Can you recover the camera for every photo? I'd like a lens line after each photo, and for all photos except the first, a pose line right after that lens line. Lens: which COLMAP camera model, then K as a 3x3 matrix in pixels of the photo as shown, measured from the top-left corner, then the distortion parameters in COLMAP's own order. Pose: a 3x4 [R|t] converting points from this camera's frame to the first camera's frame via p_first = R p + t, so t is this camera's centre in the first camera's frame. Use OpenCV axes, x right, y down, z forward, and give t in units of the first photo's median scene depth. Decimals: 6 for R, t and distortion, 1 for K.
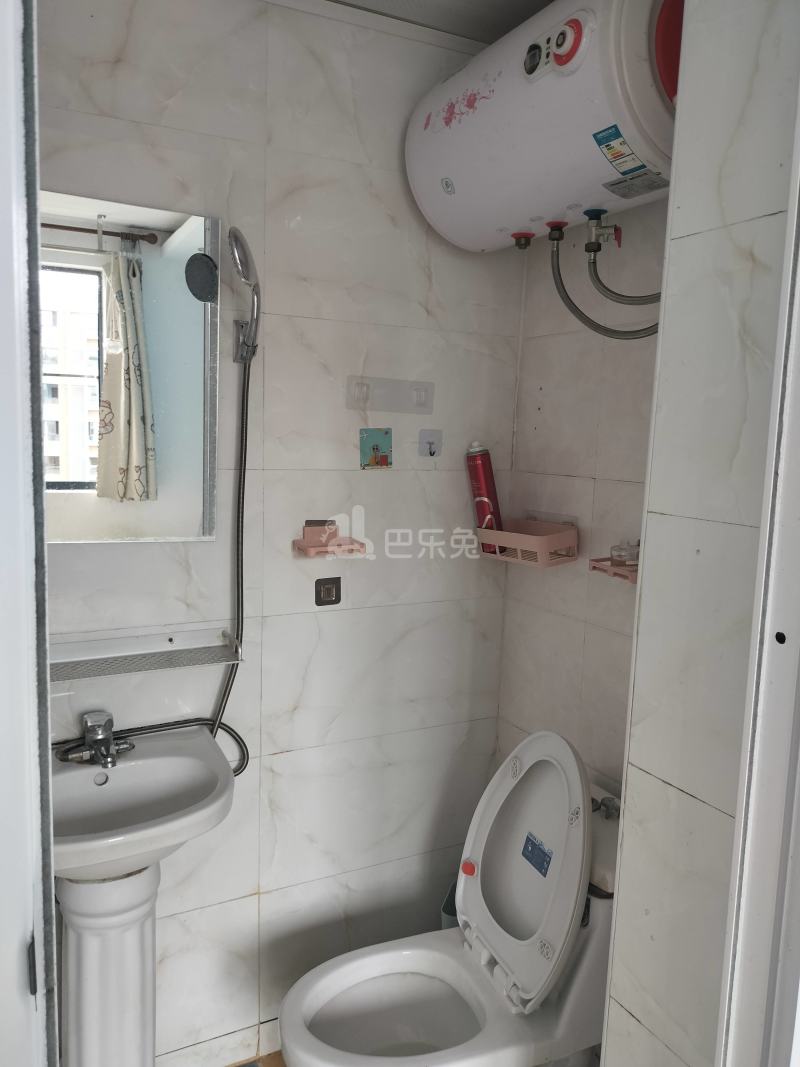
lens RADIAL K [[830.8, 0, 400.0], [0, 830.8, 533.5], [0, 0, 1]] dist [0.074399, -0.150877]
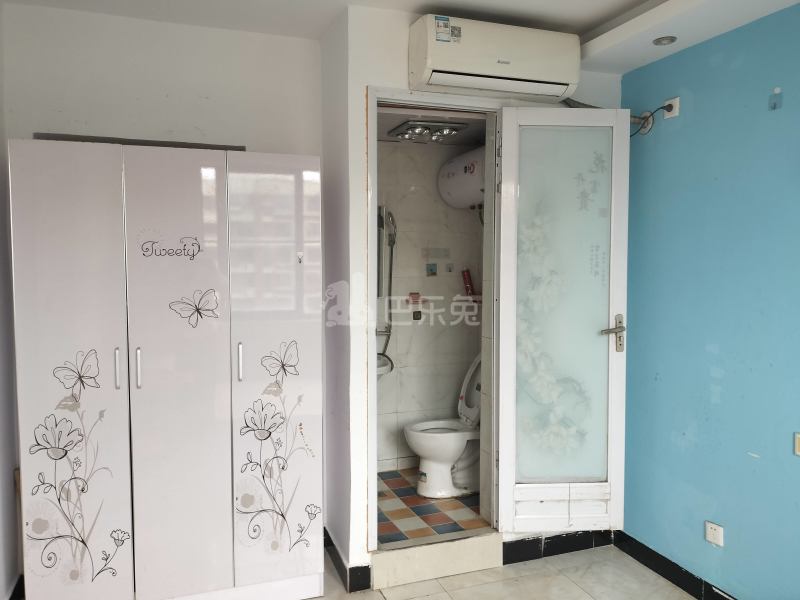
lens RADIAL K [[625.1, 0, 400.0], [0, 625.1, 300.0], [0, 0, 1]] dist [0.032111, -0.001618]
pose [[0.991572, -0.022836, -0.127525, 0.155147], [0.014825, 0.997877, -0.063419, 0.163482], [0.128703, 0.060994, 0.989806, -1.382603]]
